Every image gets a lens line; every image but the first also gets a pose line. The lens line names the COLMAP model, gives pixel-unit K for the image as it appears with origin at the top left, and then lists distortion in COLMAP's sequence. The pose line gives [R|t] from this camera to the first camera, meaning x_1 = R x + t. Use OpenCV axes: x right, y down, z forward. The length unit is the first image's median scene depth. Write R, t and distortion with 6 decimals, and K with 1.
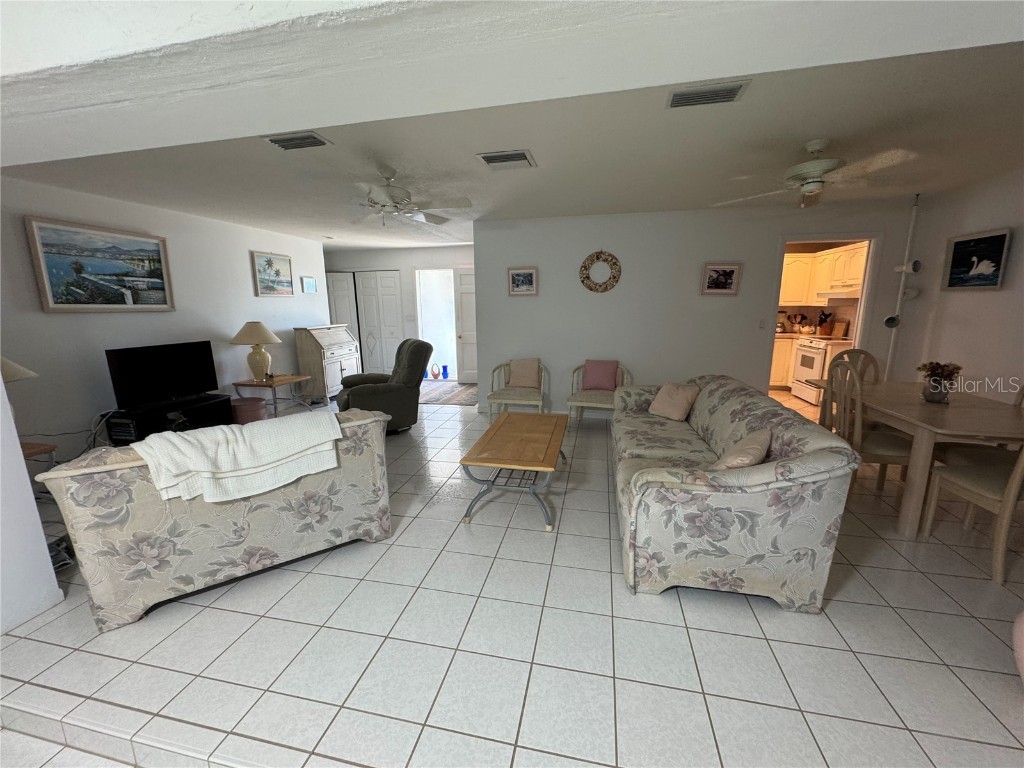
lens RADIAL K [[409.9, 0, 512.1], [0, 409.9, 384.4], [0, 0, 1]] dist [-0.001564, -0.000156]
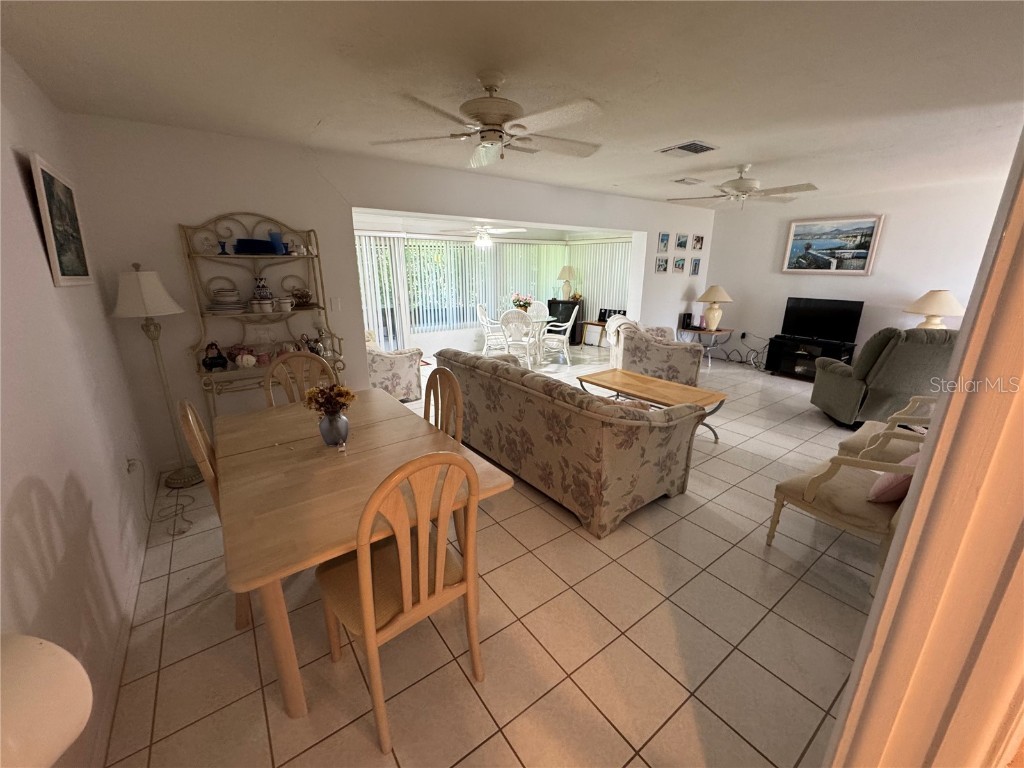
lens RADIAL K [[409.9, 0, 508.9], [0, 409.9, 383.9], [0, 0, 1]] dist [-0.001564, -0.000156]
pose [[-0.668941, 0.216777, -0.711003, 0.965214], [-0.137137, 0.904117, 0.404679, -0.263038], [0.730556, 0.368212, -0.575073, 1.164790]]
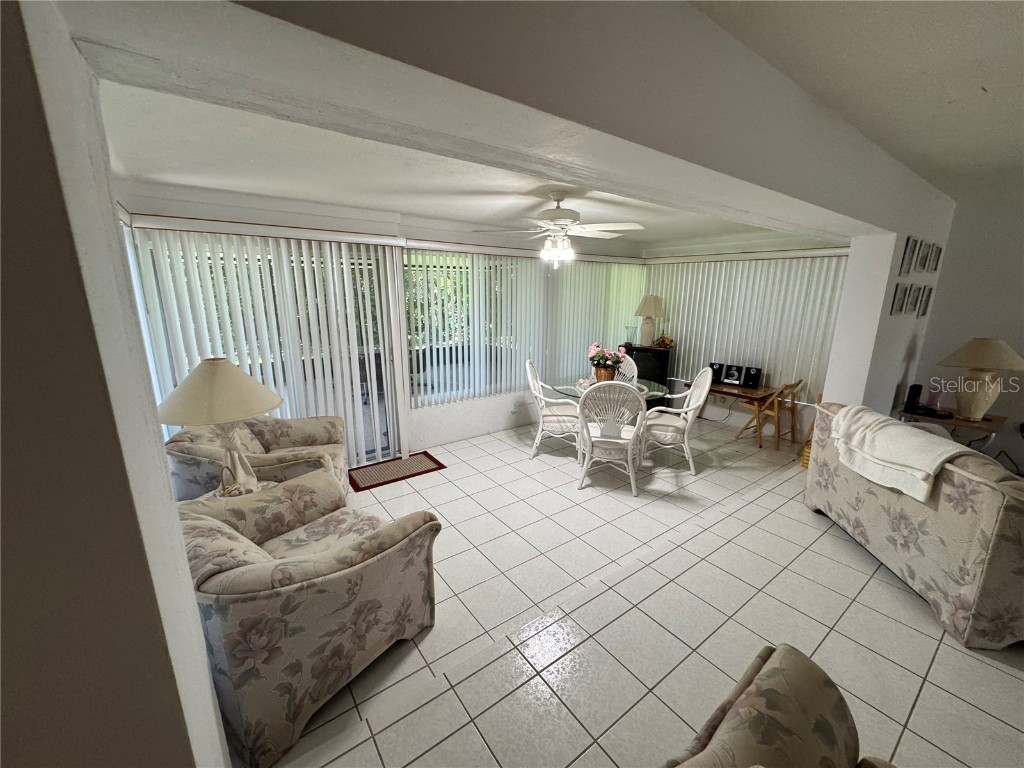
lens RADIAL K [[409.9, 0, 514.9], [0, 409.9, 384.7], [0, 0, 1]] dist [-0.001564, -0.000156]
pose [[-0.661199, 0.175787, -0.729325, 0.453722], [-0.146118, 0.923367, 0.355026, -0.132595], [0.735843, 0.341310, -0.584844, 0.449826]]
